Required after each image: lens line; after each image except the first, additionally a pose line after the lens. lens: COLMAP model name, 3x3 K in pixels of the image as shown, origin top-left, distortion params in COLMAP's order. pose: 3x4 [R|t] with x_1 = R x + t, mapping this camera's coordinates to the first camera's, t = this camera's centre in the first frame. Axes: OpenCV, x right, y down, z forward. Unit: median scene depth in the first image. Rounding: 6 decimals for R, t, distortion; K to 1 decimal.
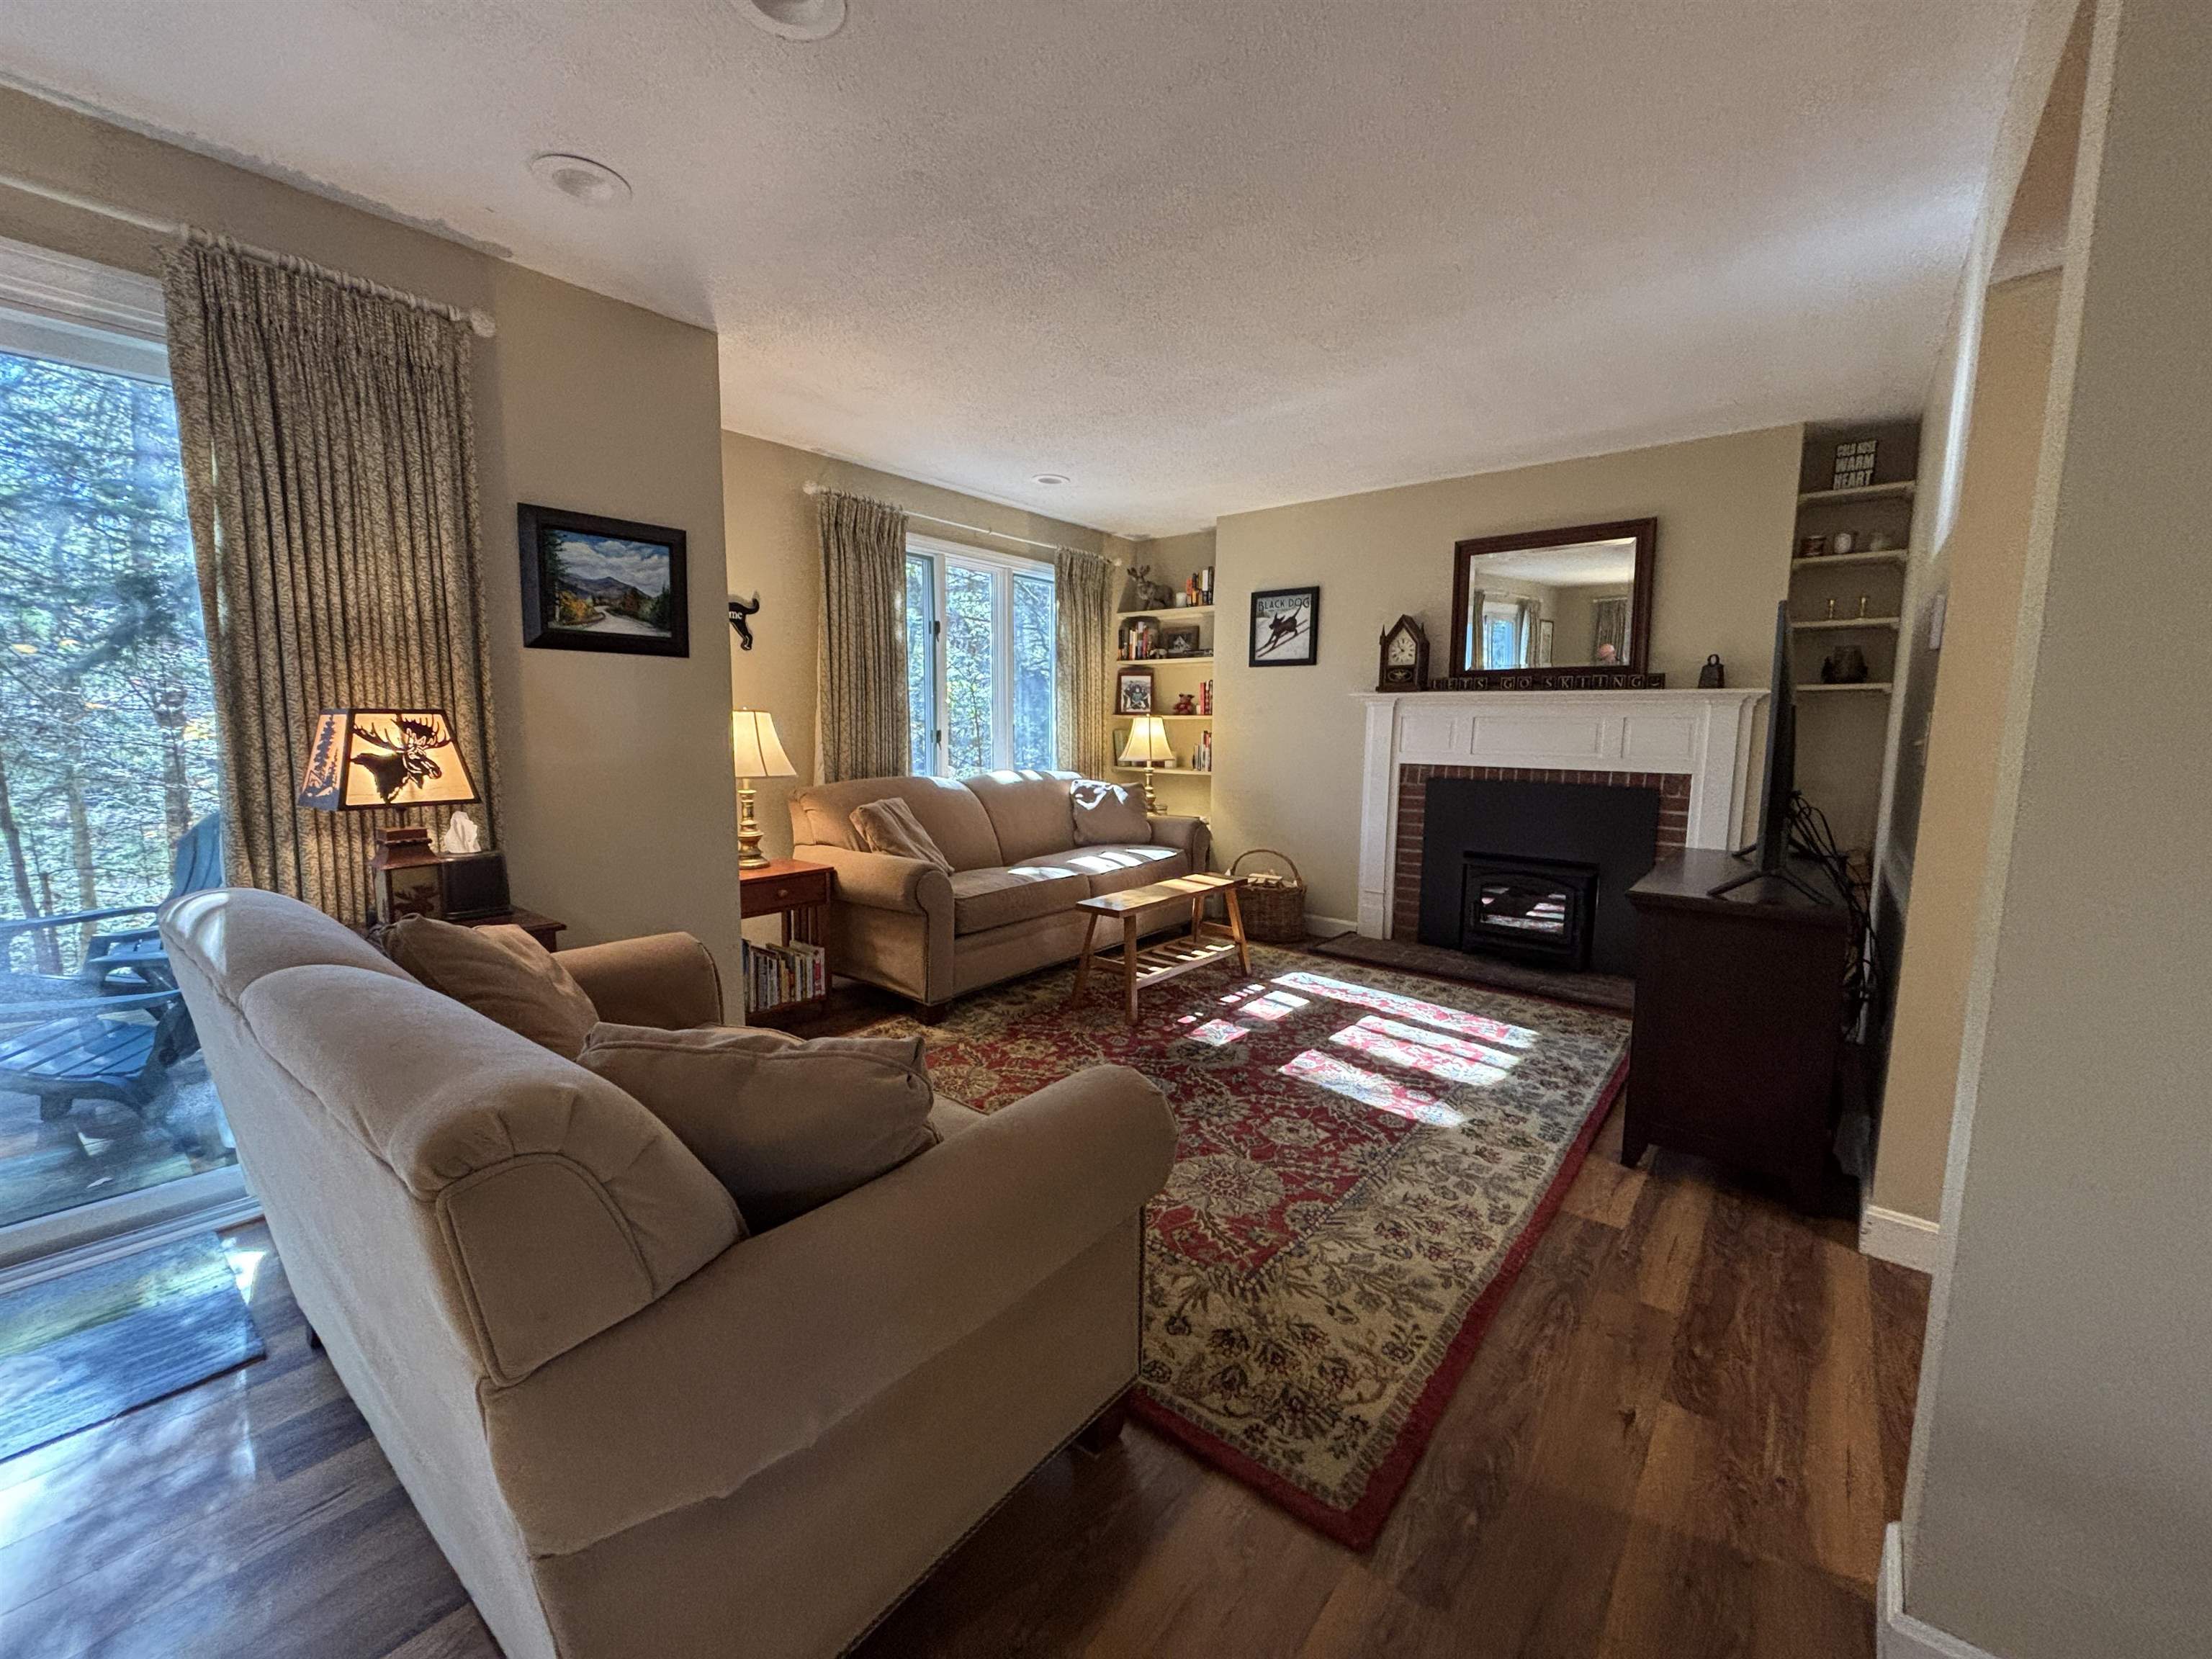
lens RADIAL K [[883.1, 0, 1103.6], [0, 883.1, 835.6], [0, 0, 1]] dist [0.002832, -0.004641]
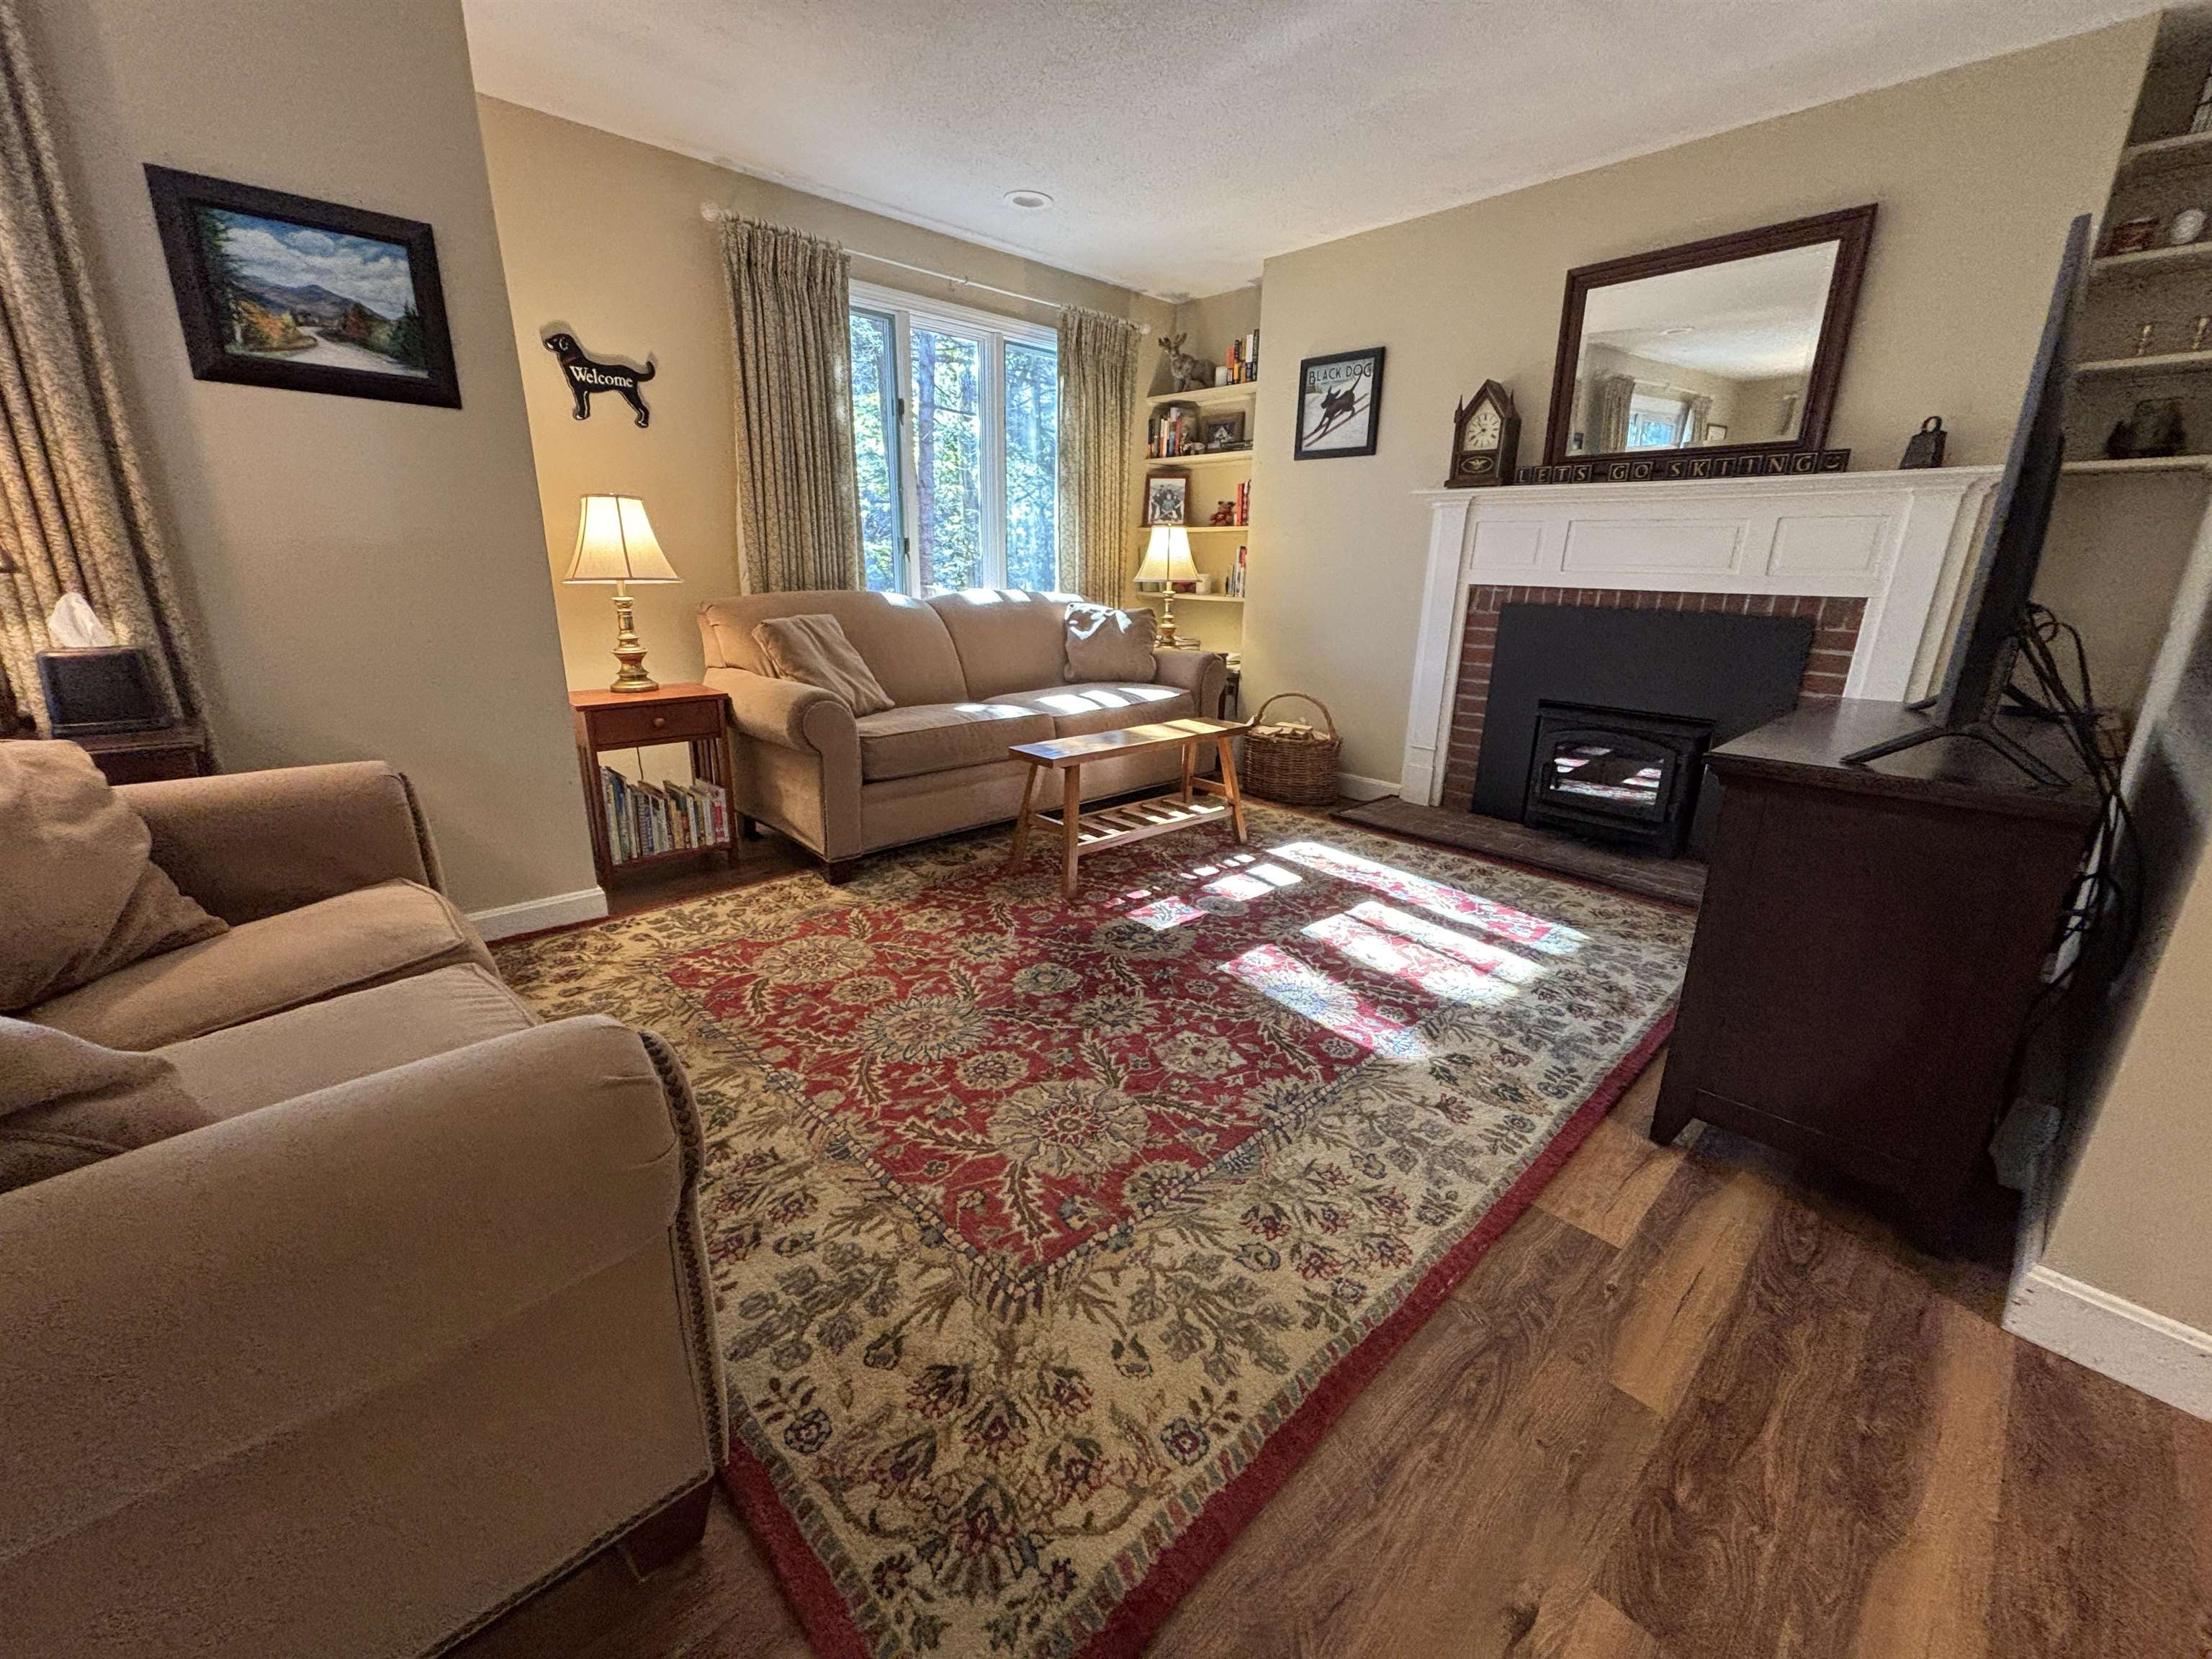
lens RADIAL K [[883.1, 0, 1103.6], [0, 883.1, 835.6], [0, 0, 1]] dist [0.002832, -0.004641]
pose [[0.991610, 0.045573, -0.120970, 0.162758], [-0.024790, 0.985468, 0.168041, 0.019099], [0.126870, -0.163632, 0.978330, 0.210538]]
